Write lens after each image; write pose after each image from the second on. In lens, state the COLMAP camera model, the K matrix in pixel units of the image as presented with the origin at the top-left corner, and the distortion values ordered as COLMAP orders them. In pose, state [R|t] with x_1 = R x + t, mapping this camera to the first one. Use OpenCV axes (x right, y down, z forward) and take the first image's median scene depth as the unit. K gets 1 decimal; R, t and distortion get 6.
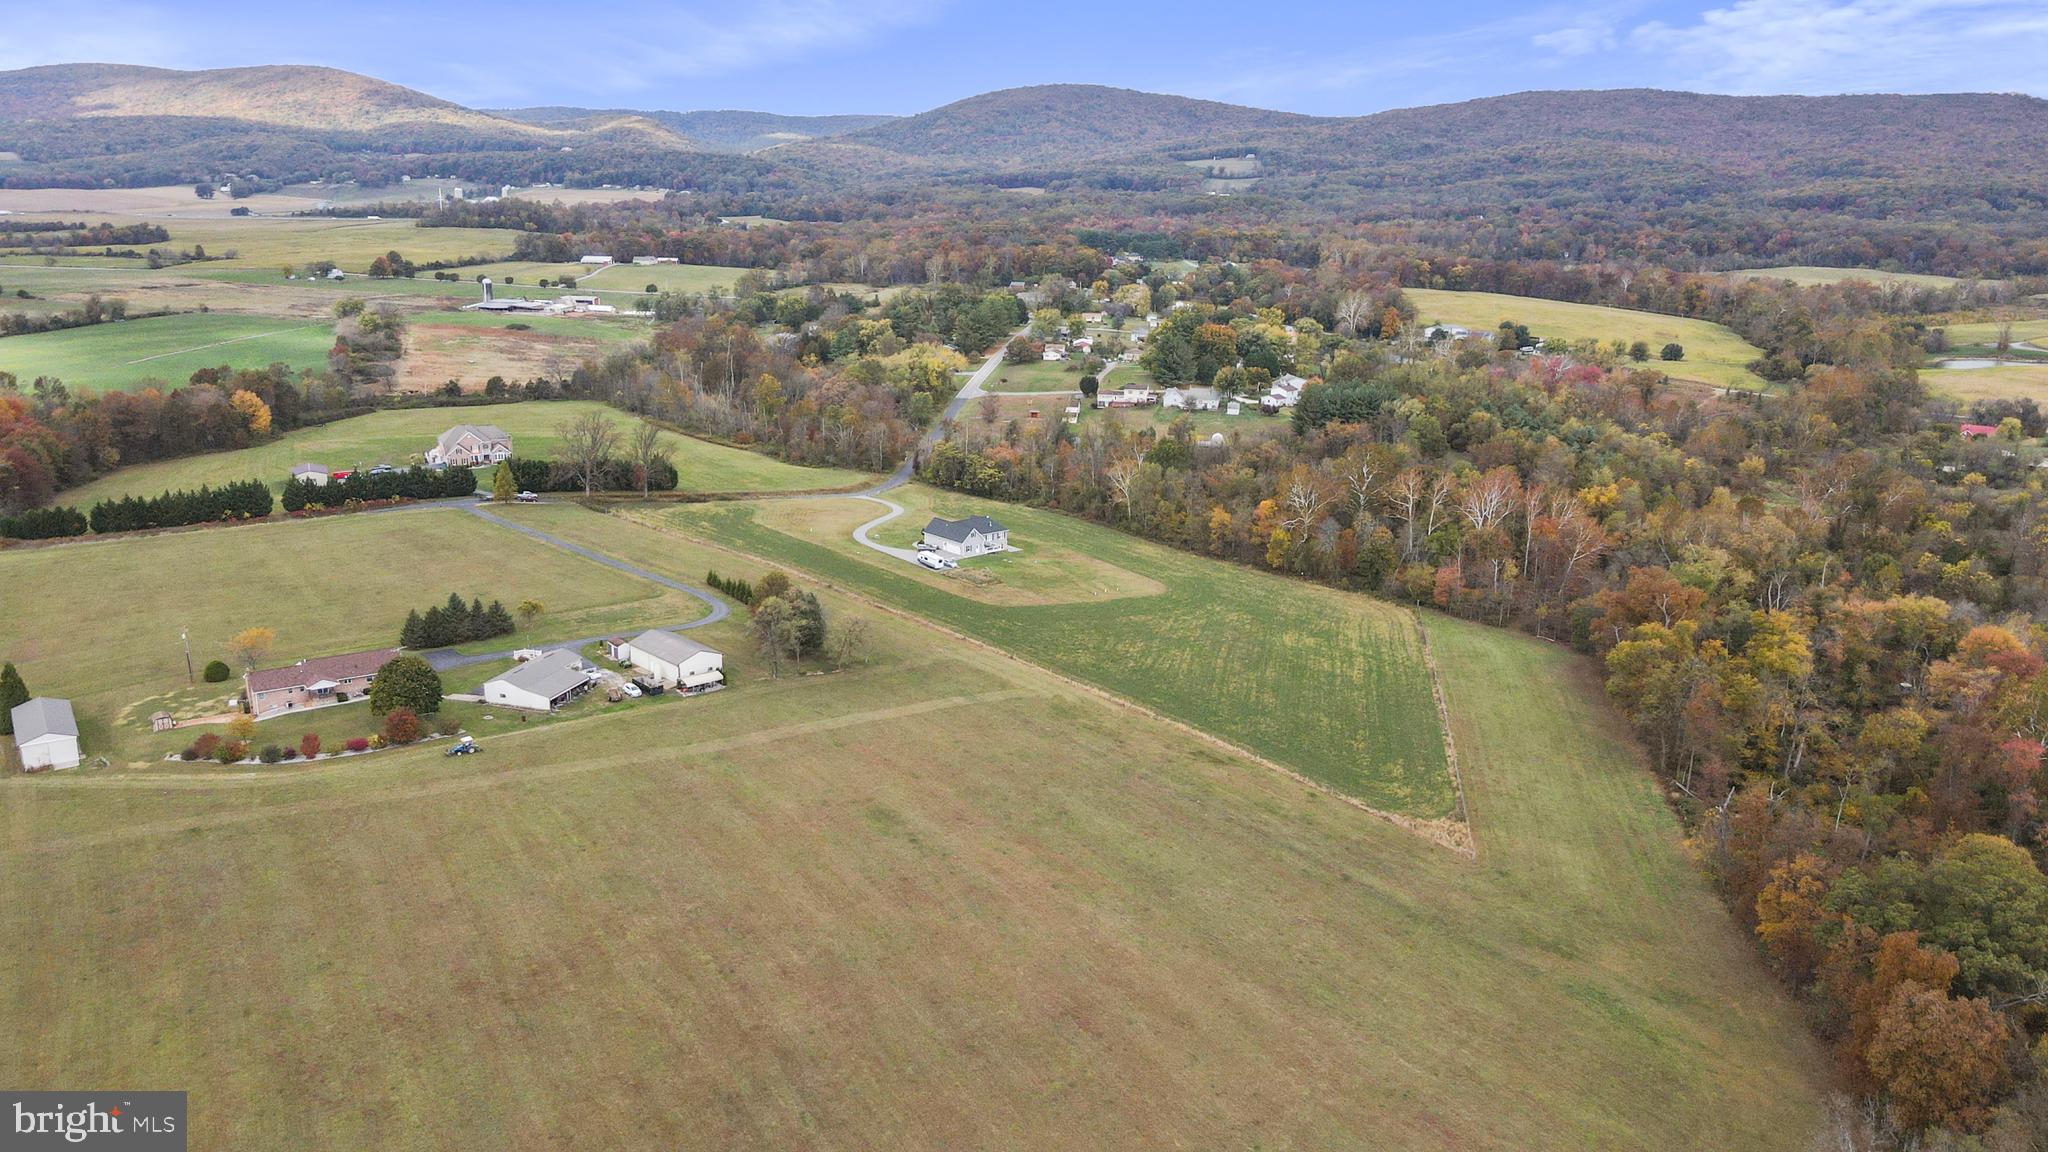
lens RADIAL K [[1413.2, 0, 1018.6], [0, 1413.2, 578.4], [0, 0, 1]] dist [0.020541, 0.006135]
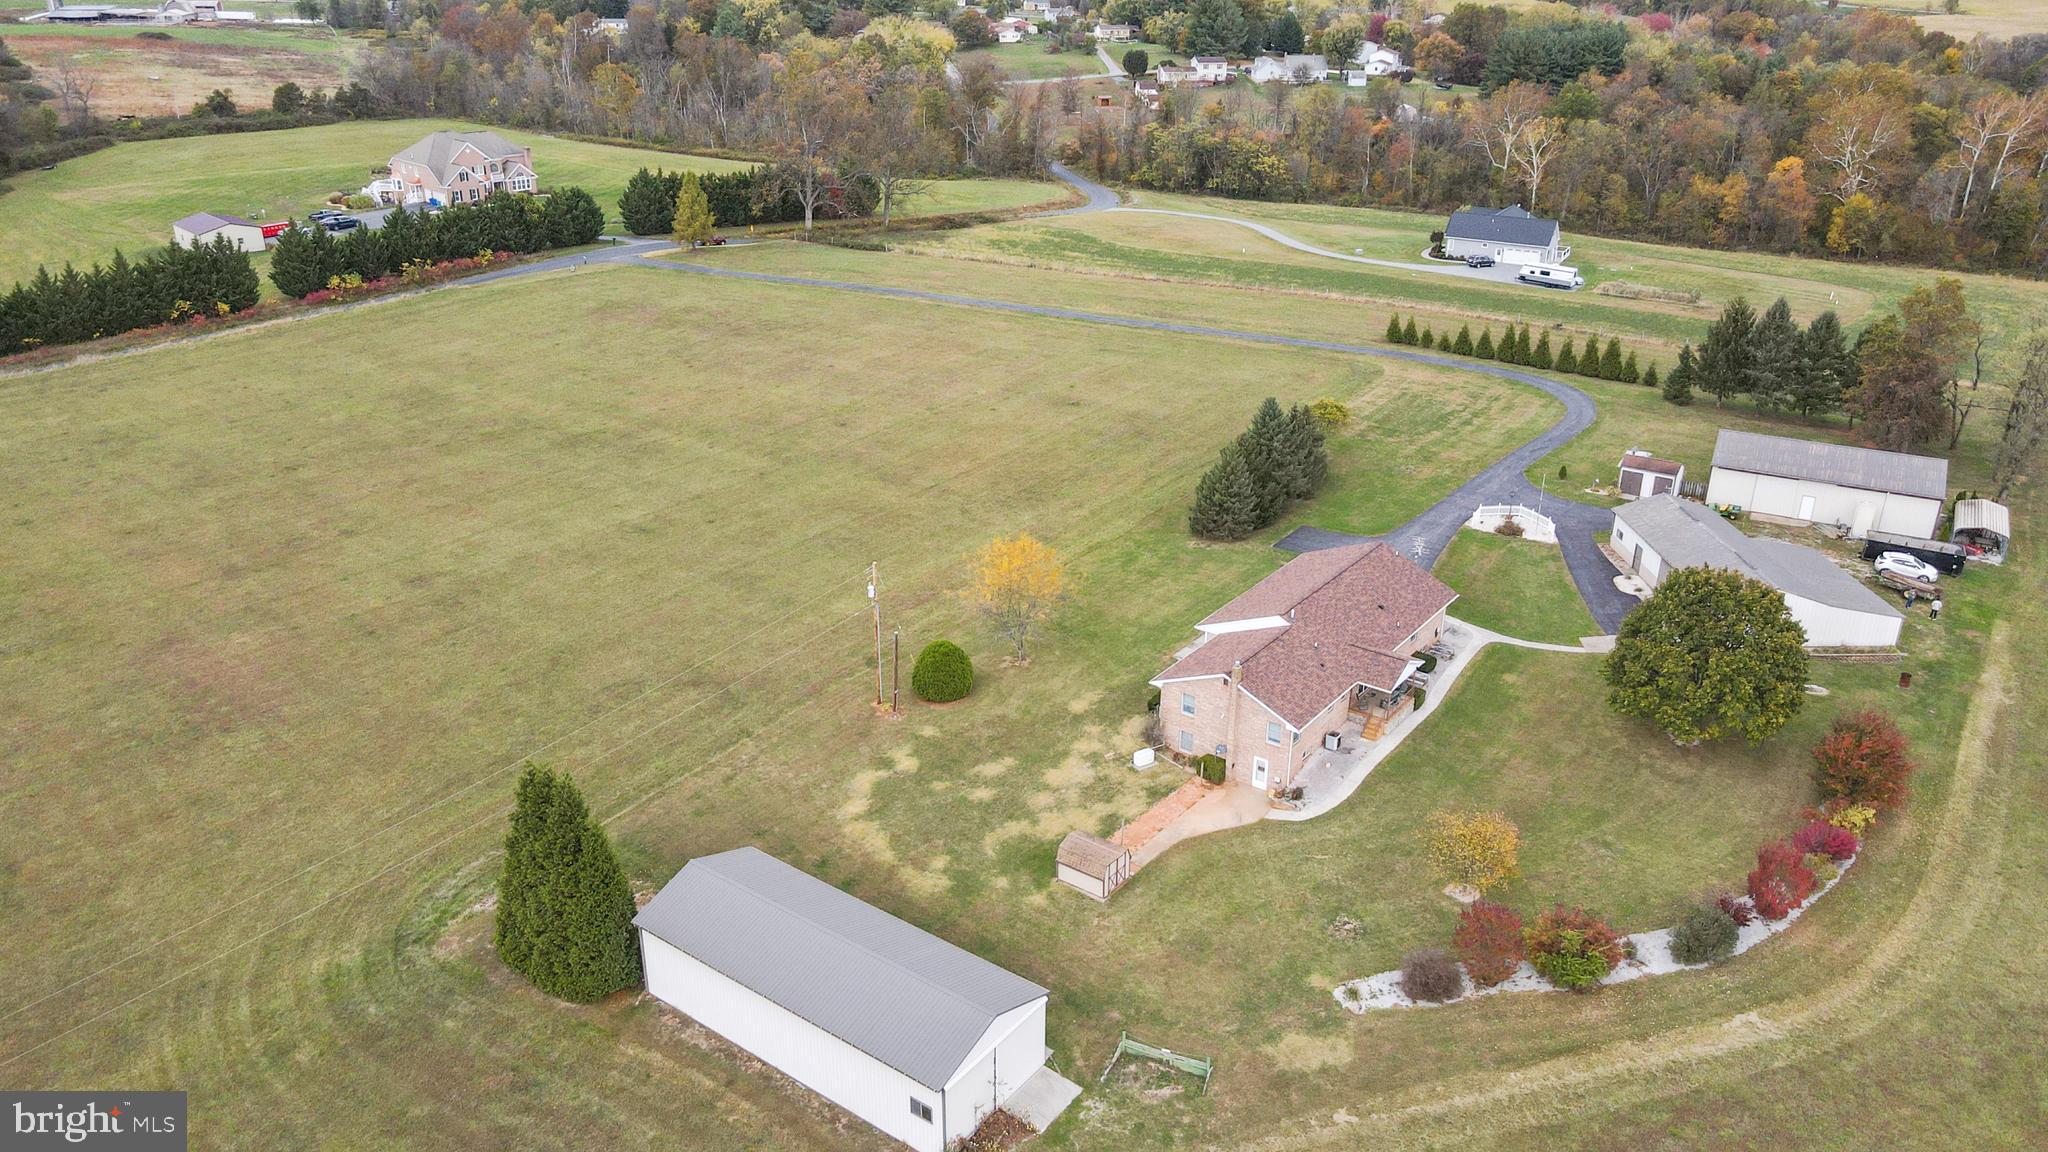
lens RADIAL K [[1413.2, 0, 1027.8], [0, 1413.2, 567.6], [0, 0, 1]] dist [0.020541, 0.006135]
pose [[0.950505, -0.141441, 0.276649, -0.415062], [0.094432, 0.979765, 0.176472, -0.016154], [-0.296011, -0.141613, 0.944629, 0.418094]]
